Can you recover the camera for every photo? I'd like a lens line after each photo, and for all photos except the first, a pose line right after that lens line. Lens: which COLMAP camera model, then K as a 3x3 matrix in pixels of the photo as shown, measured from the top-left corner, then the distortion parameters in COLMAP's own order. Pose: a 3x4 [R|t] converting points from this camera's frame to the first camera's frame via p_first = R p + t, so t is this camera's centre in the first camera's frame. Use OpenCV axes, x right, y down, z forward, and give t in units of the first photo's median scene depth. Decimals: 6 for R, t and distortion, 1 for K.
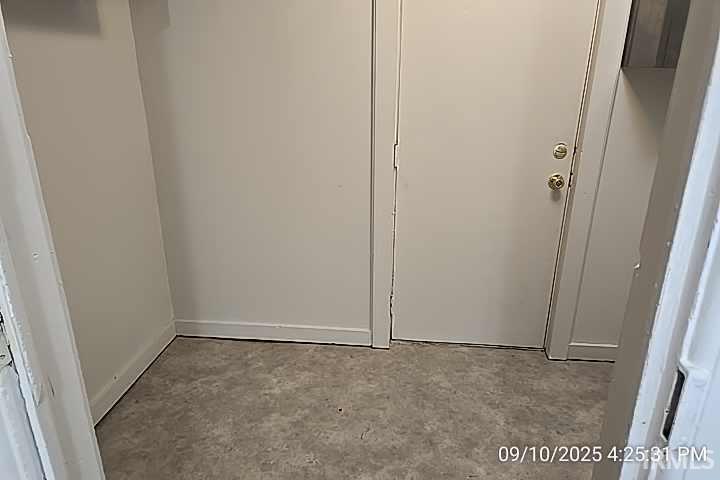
lens RADIAL K [[483.0, 0, 362.1], [0, 483.0, 238.2], [0, 0, 1]] dist [0.071511, -0.005148]
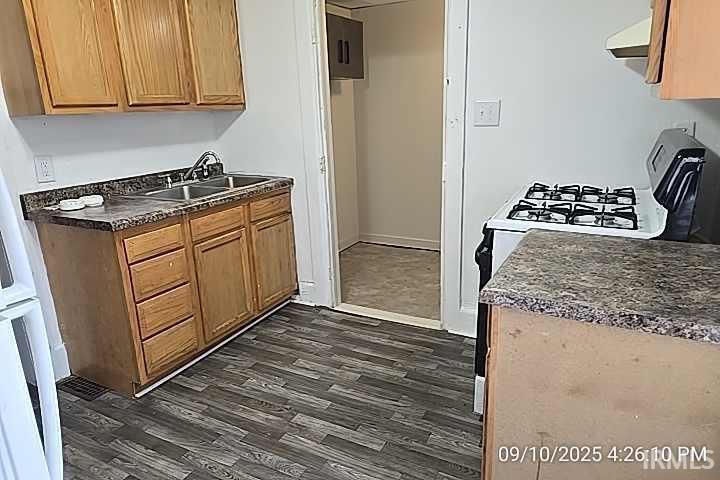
lens RADIAL K [[483.0, 0, 359.9], [0, 483.0, 240.8], [0, 0, 1]] dist [0.071511, -0.005148]
pose [[0.923988, 0.079738, -0.374015, 0.417300], [-0.102632, 0.993846, -0.041665, 0.341122], [0.368391, 0.076884, 0.926486, -0.940013]]
